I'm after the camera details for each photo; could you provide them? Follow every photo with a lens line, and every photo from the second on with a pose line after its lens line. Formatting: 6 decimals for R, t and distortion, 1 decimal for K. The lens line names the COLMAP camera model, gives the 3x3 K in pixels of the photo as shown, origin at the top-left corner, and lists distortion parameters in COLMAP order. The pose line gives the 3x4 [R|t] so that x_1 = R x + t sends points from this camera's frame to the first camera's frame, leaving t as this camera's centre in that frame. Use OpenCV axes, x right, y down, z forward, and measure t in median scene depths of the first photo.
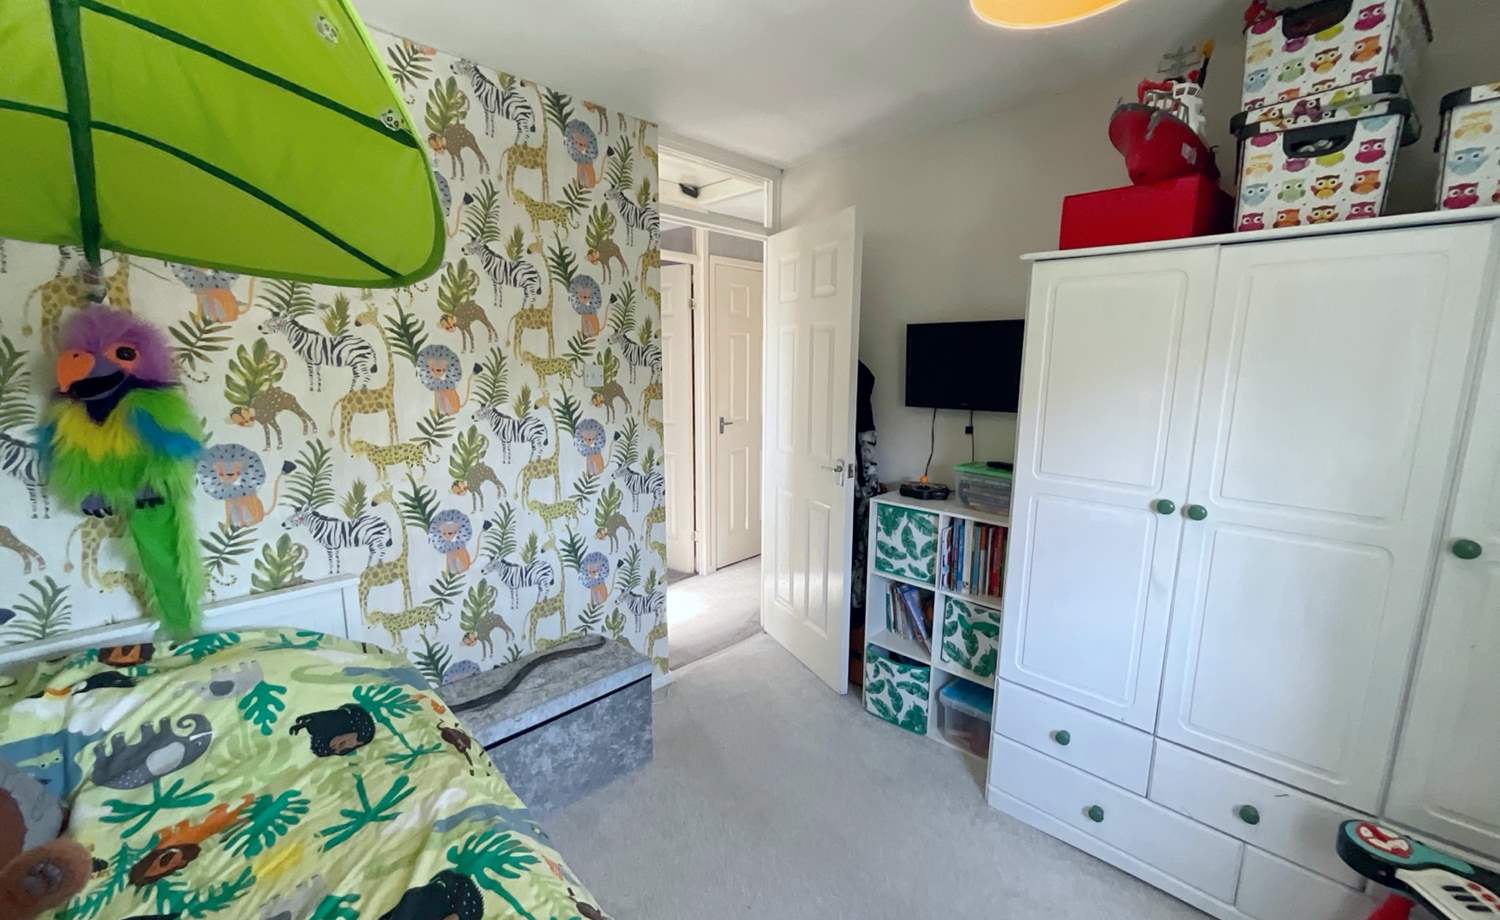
lens RADIAL K [[608.8, 0, 745.3], [0, 608.8, 456.9], [0, 0, 1]] dist [0.000736, 0.000179]
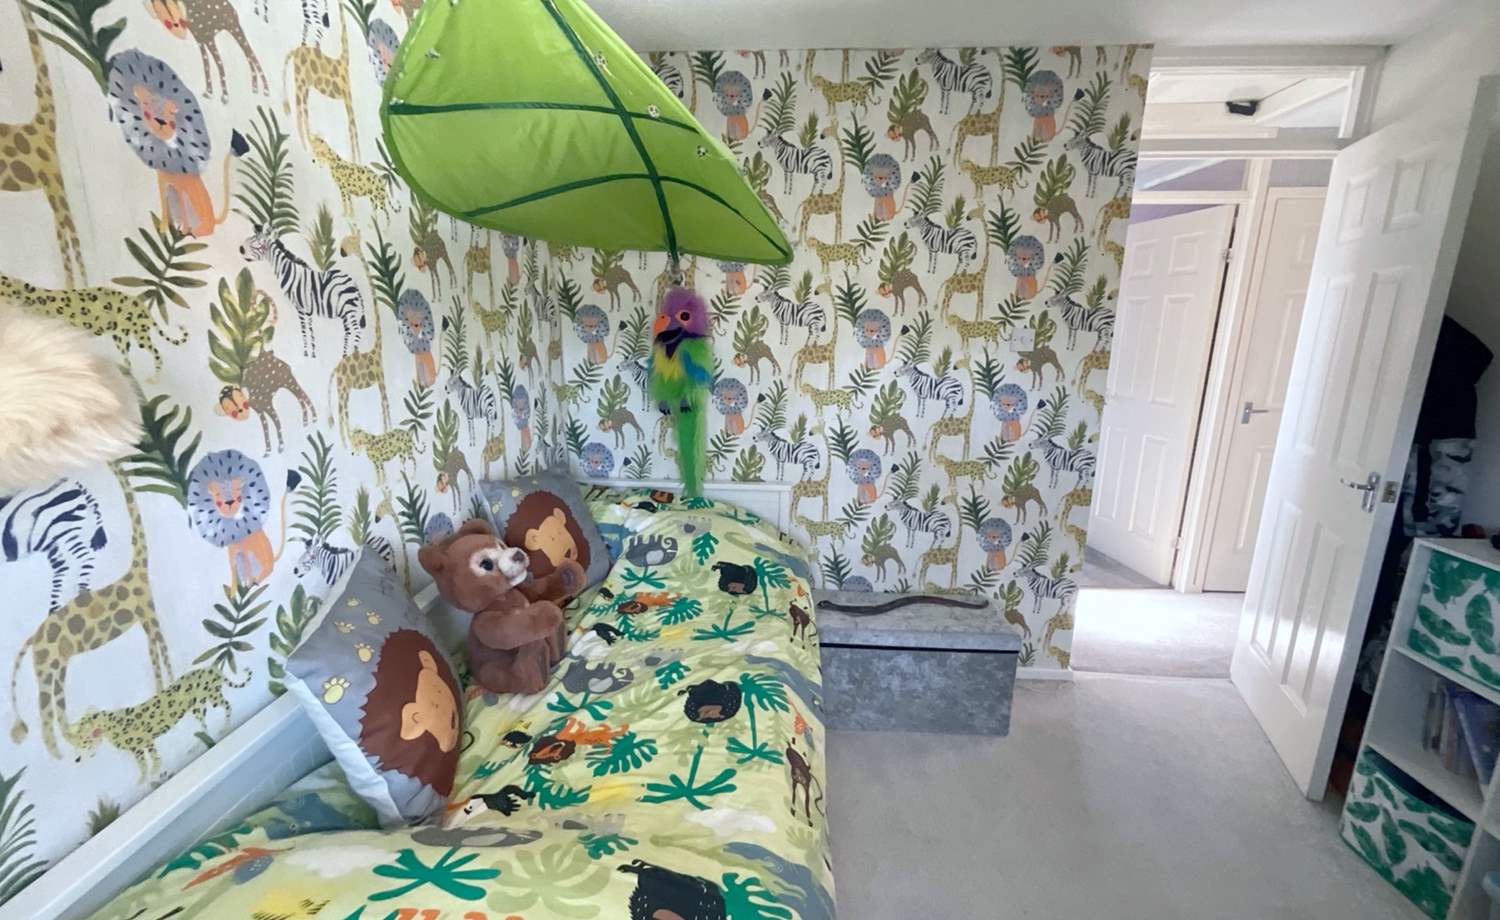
lens RADIAL K [[608.8, 0, 754.7], [0, 608.8, 457.4], [0, 0, 1]] dist [0.000736, 0.000179]
pose [[0.659995, 0.164163, -0.733115, 0.241191], [-0.127898, 0.986141, 0.105681, 0.004376], [0.740303, 0.024015, 0.671844, 0.036324]]
